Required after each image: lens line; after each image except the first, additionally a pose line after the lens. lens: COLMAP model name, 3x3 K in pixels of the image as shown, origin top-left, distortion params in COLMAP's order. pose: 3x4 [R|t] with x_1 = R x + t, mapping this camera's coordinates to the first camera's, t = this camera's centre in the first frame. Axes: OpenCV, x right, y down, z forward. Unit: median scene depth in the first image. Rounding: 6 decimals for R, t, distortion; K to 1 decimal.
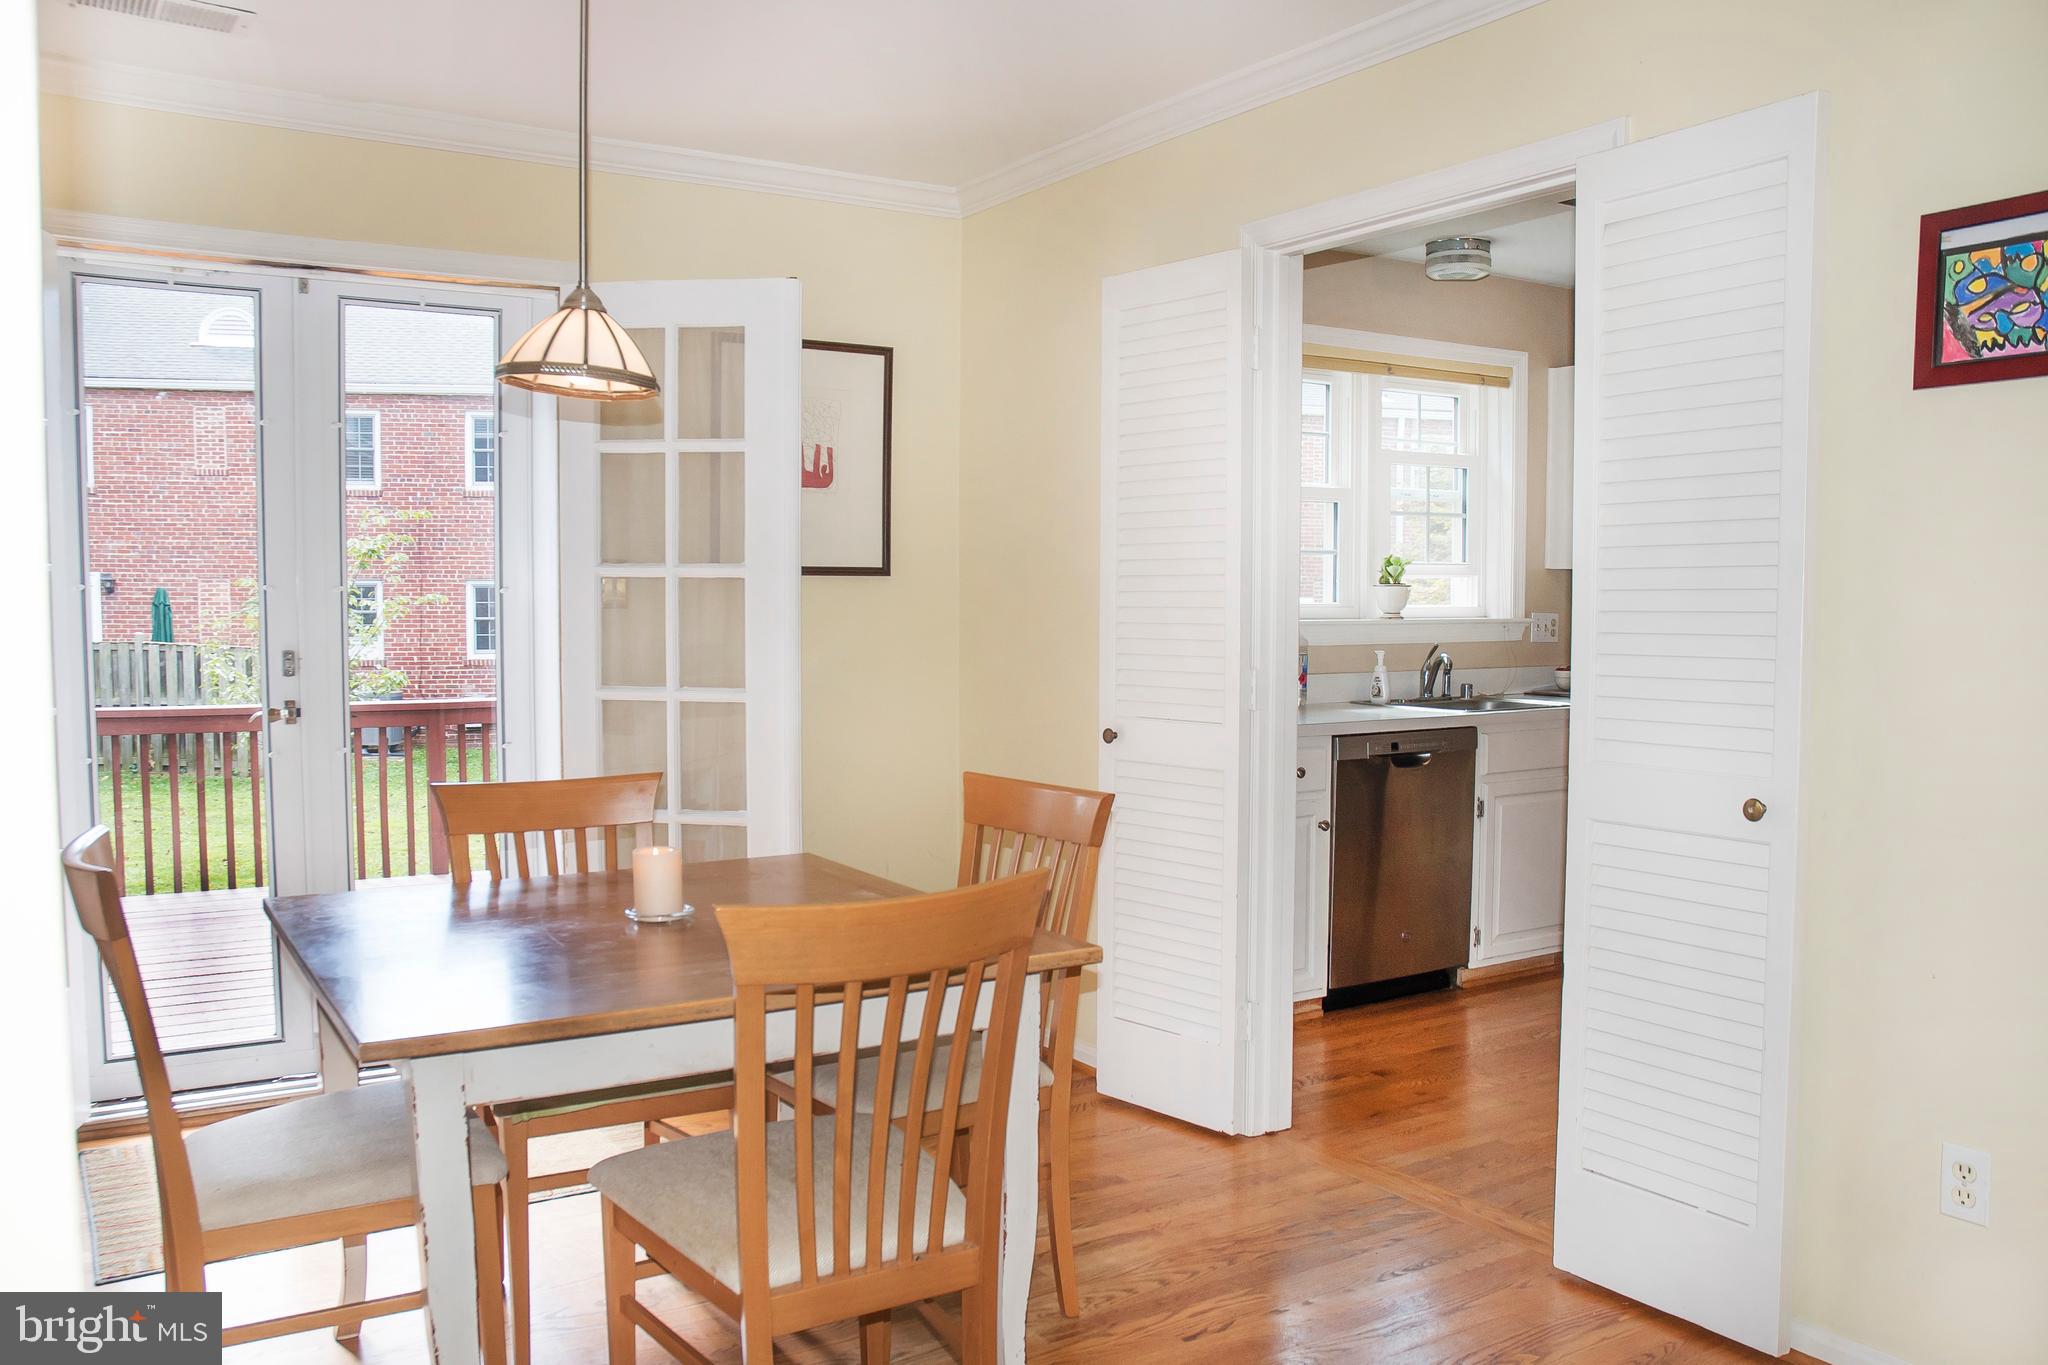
lens RADIAL K [[1640.7, 0, 1024.0], [0, 1640.7, 682.5], [0, 0, 1]] dist [-0.117785, 0.001351]
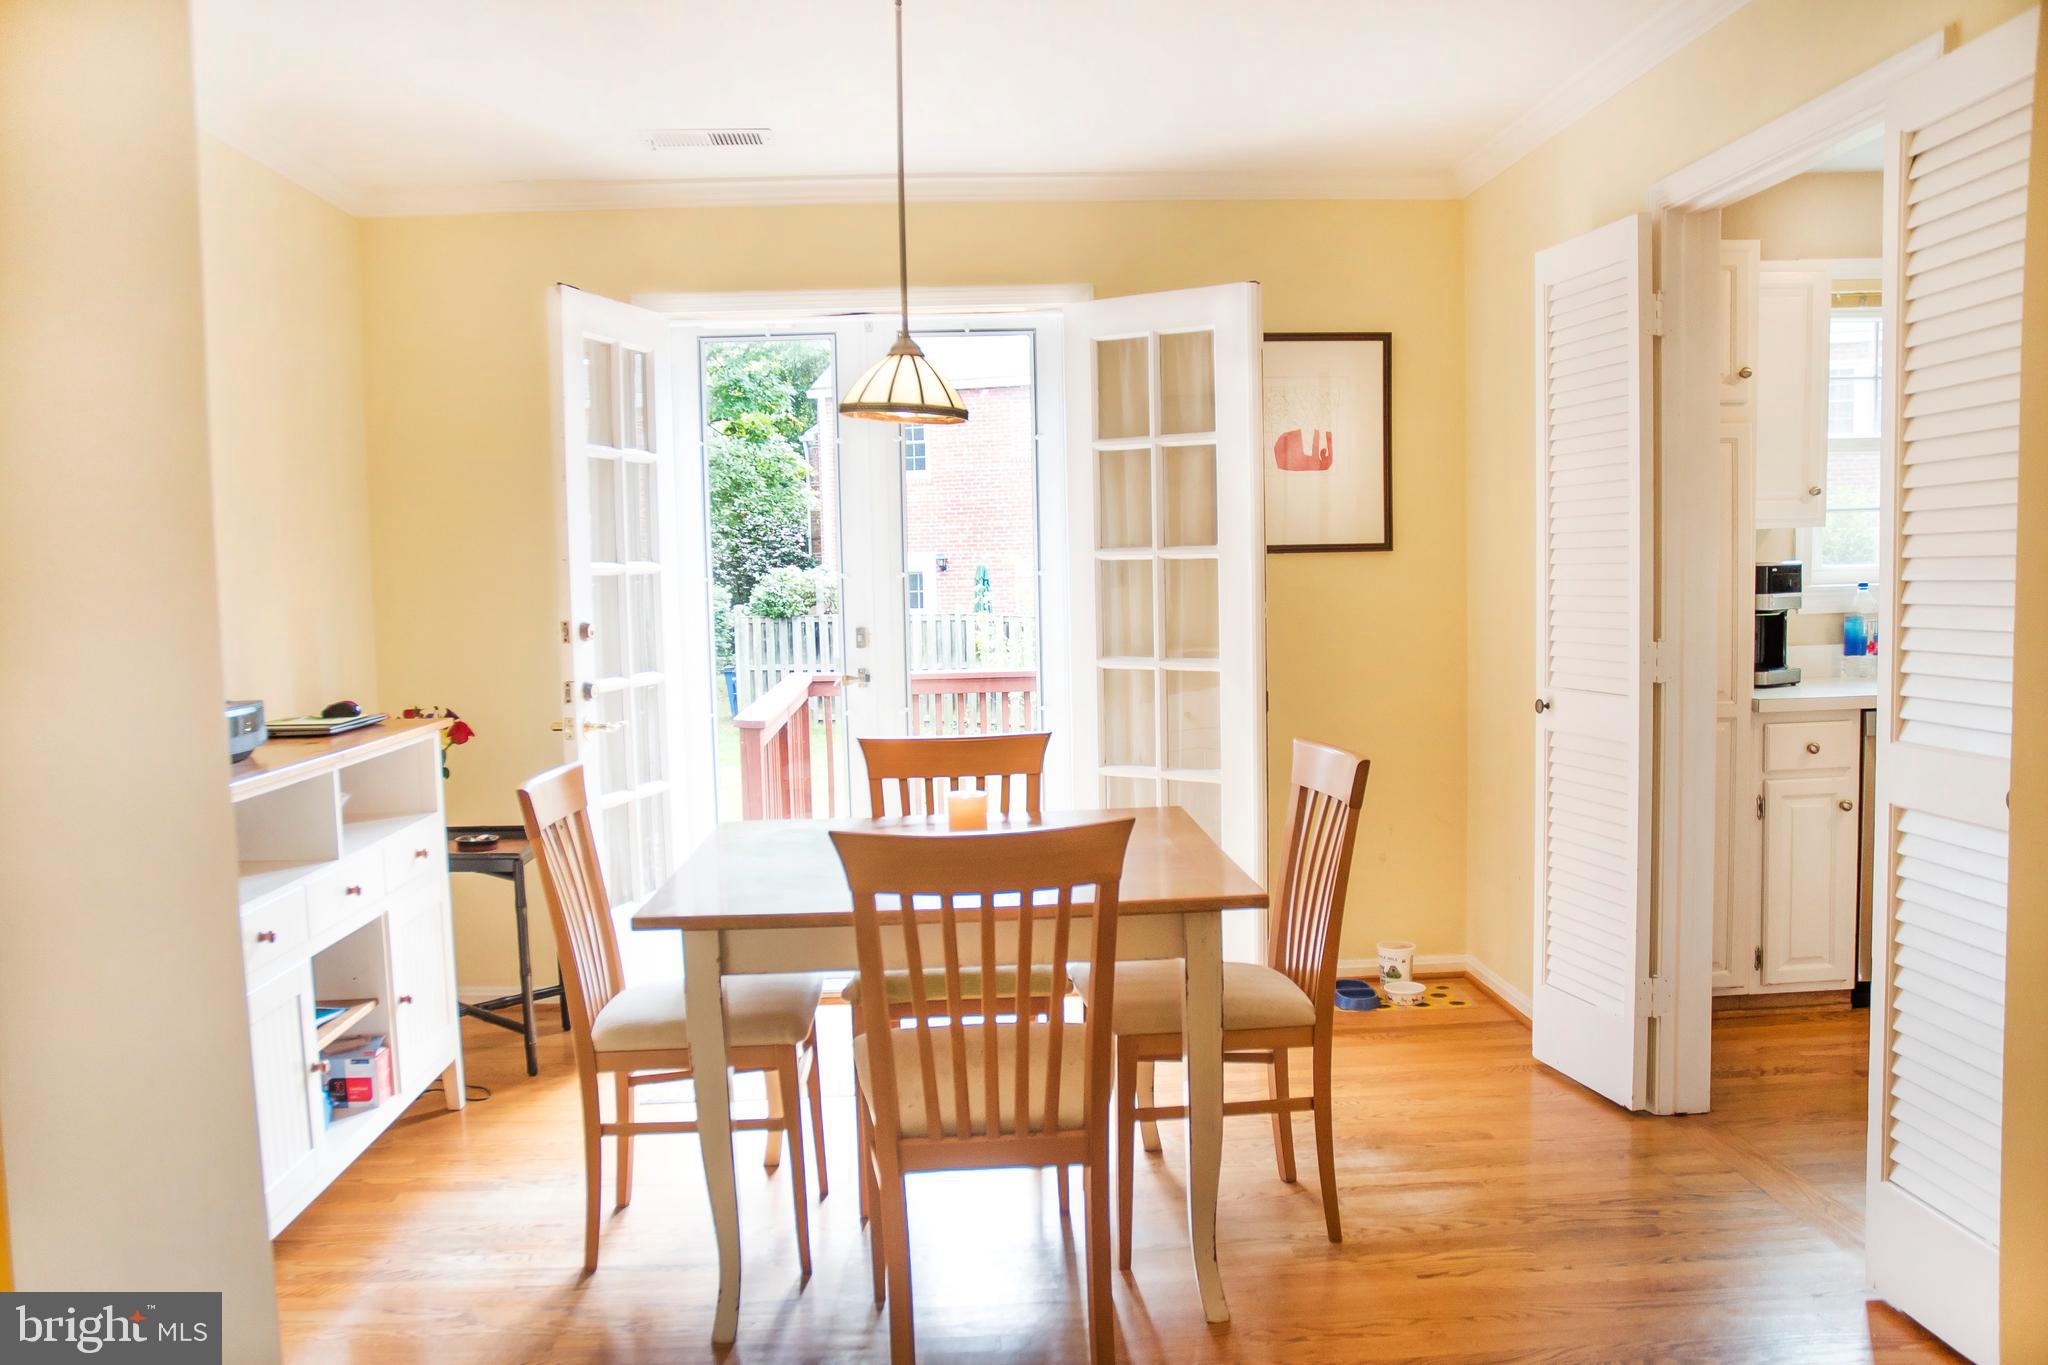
lens RADIAL K [[1640.7, 0, 1024.0], [0, 1640.7, 682.5], [0, 0, 1]] dist [-0.117785, 0.001351]
pose [[0.868309, 0.009107, -0.495939, 0.263795], [0.001957, 0.999761, 0.021785, -0.004510], [0.496019, -0.019887, 0.868084, -0.026703]]
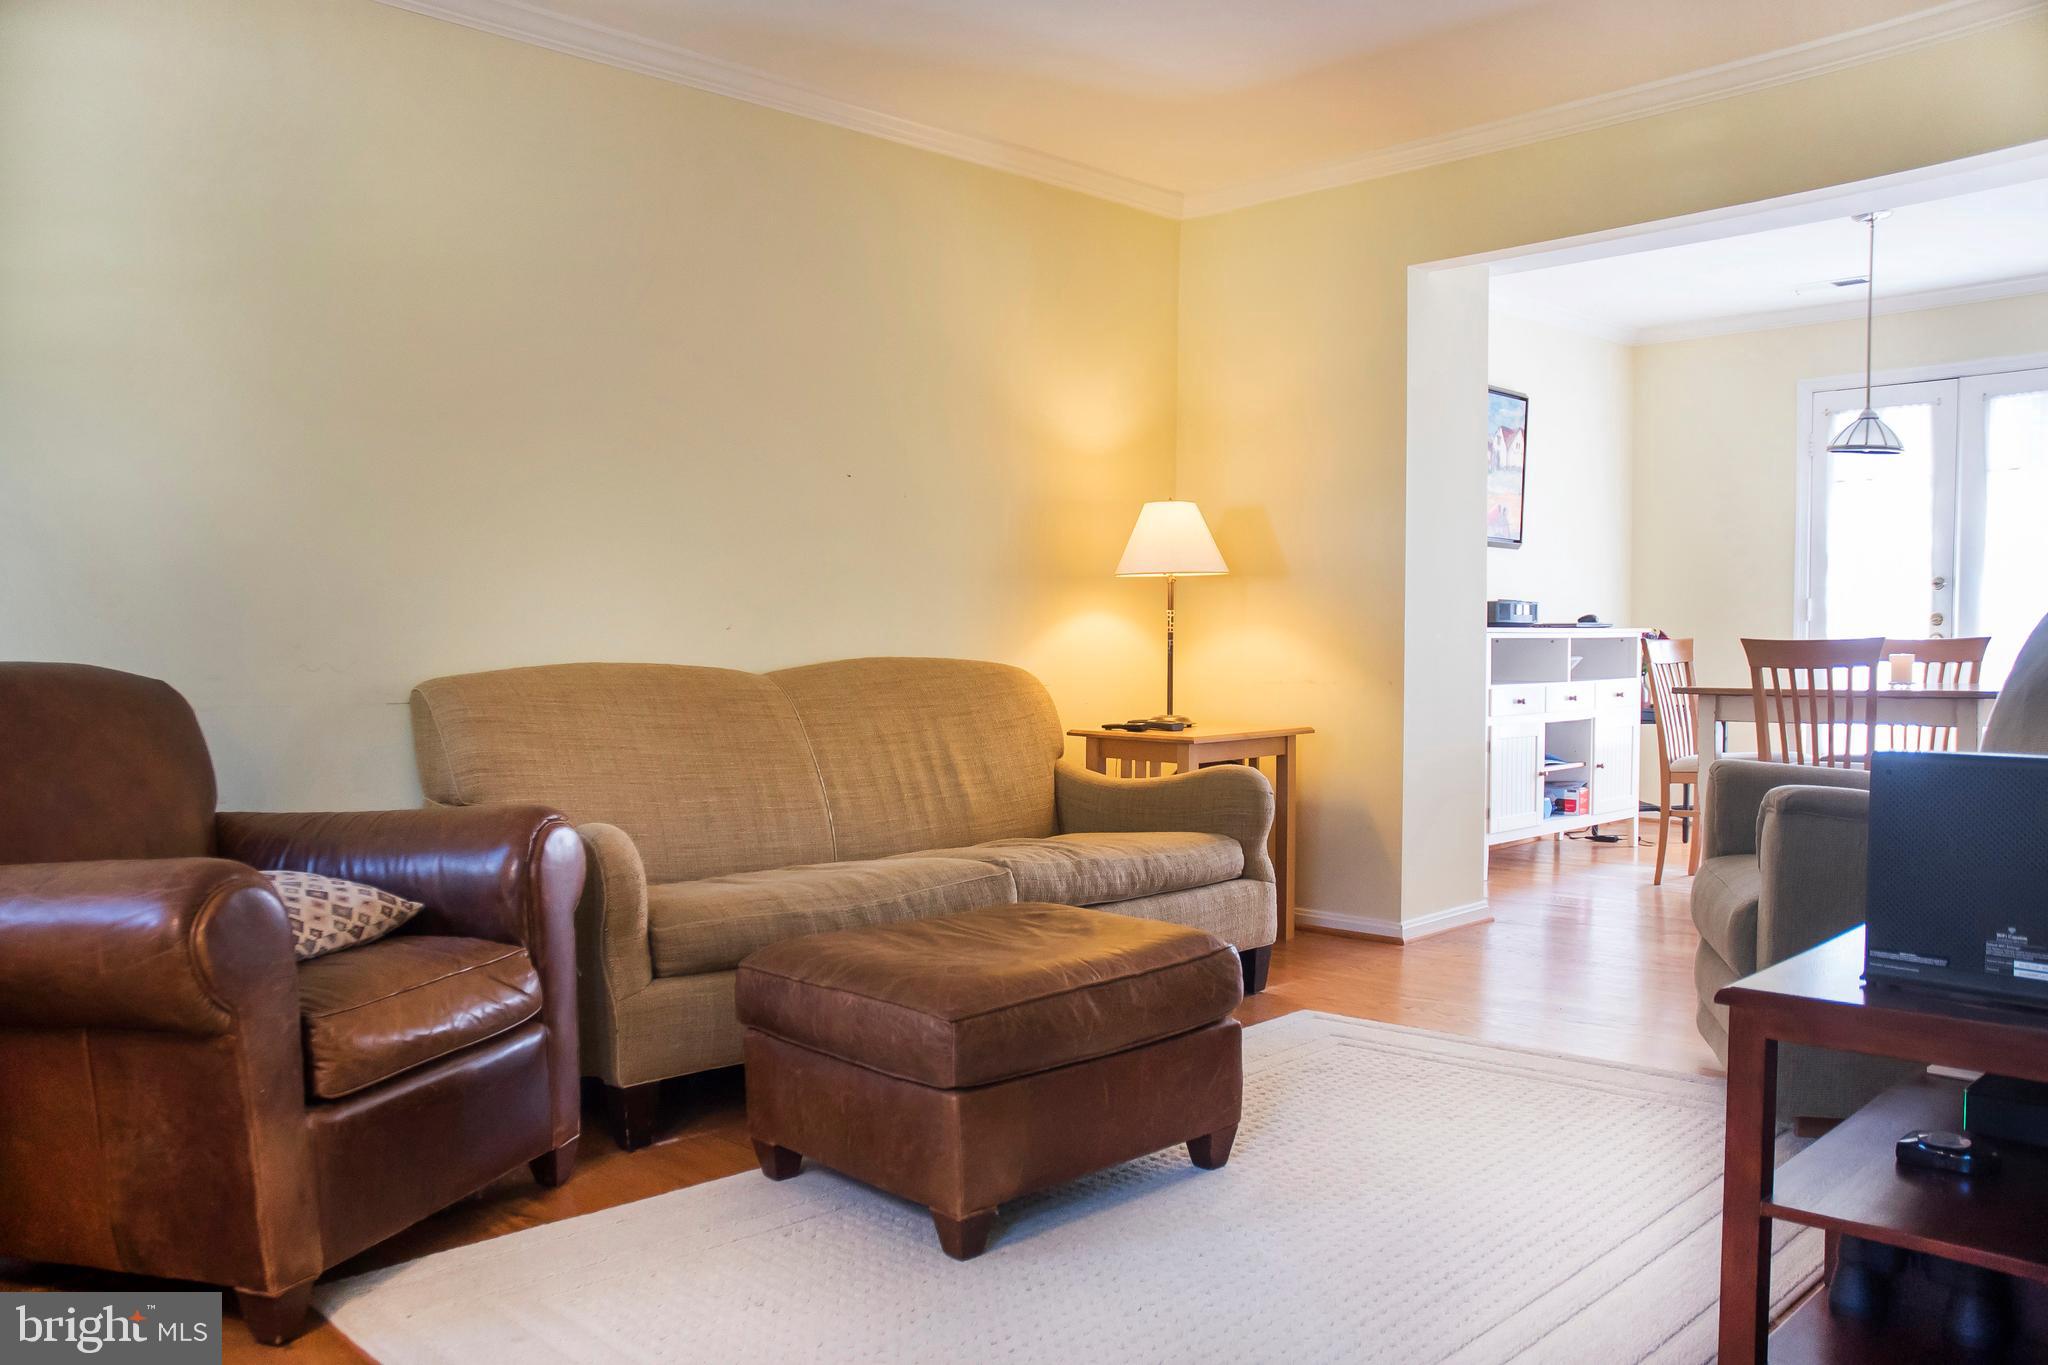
lens RADIAL K [[1592.2, 0, 1024.0], [0, 1592.2, 682.5], [0, 0, 1]] dist [0.021944, -0.000947]
pose [[0.222836, 0.027710, -0.974462, 1.070422], [-0.055578, 0.998331, 0.015679, 0.112662], [0.973270, 0.050665, 0.224004, -0.423658]]
